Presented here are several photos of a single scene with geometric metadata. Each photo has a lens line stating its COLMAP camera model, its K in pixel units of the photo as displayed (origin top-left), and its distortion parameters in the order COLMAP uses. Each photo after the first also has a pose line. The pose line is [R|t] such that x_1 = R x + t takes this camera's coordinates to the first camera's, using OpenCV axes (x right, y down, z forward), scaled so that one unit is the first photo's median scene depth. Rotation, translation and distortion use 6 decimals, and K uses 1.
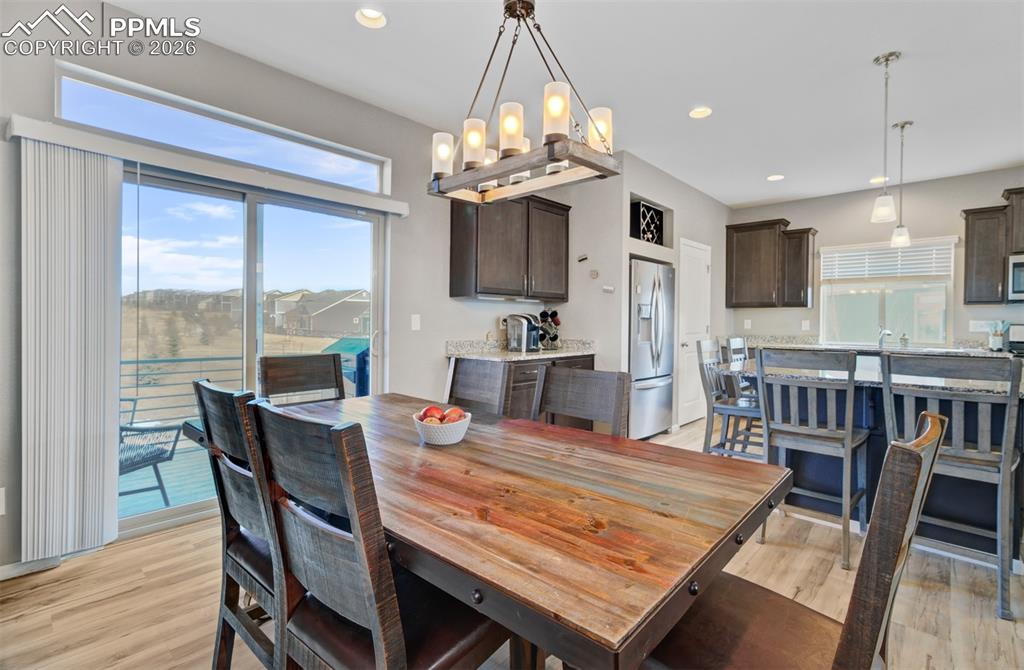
lens RADIAL K [[472.0, 0, 514.4], [0, 472.0, 327.9], [0, 0, 1]] dist [0.006250, 0.001047]
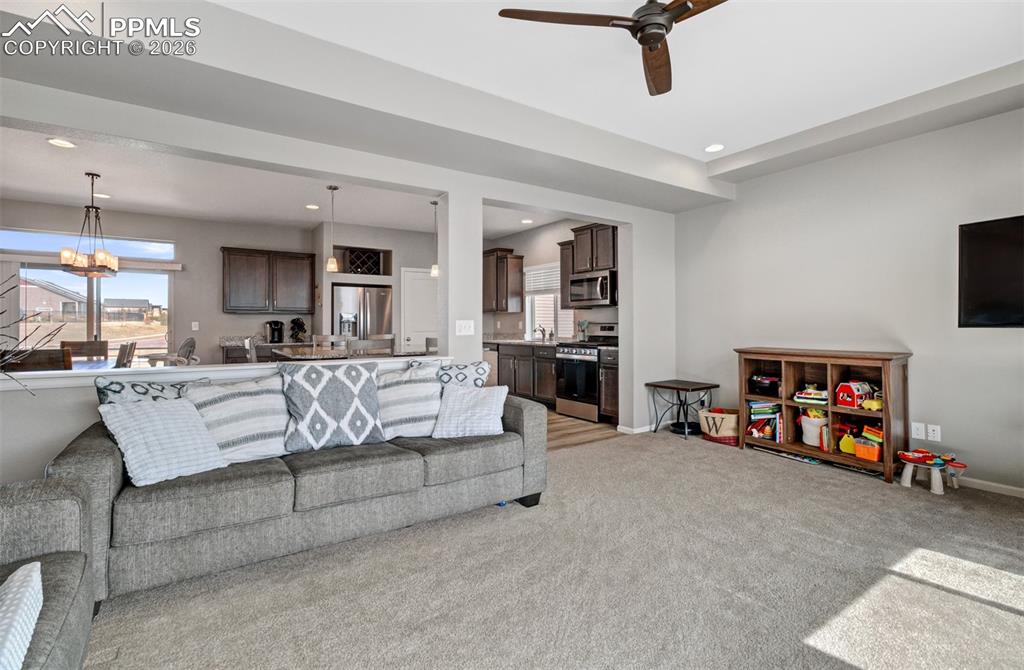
lens RADIAL K [[472.0, 0, 509.1], [0, 472.0, 324.4], [0, 0, 1]] dist [0.006250, 0.001047]
pose [[0.969016, -0.012673, -0.246673, 1.107832], [0.010085, 0.999880, -0.011754, 0.009524], [0.246792, 0.008902, 0.969027, -0.386290]]
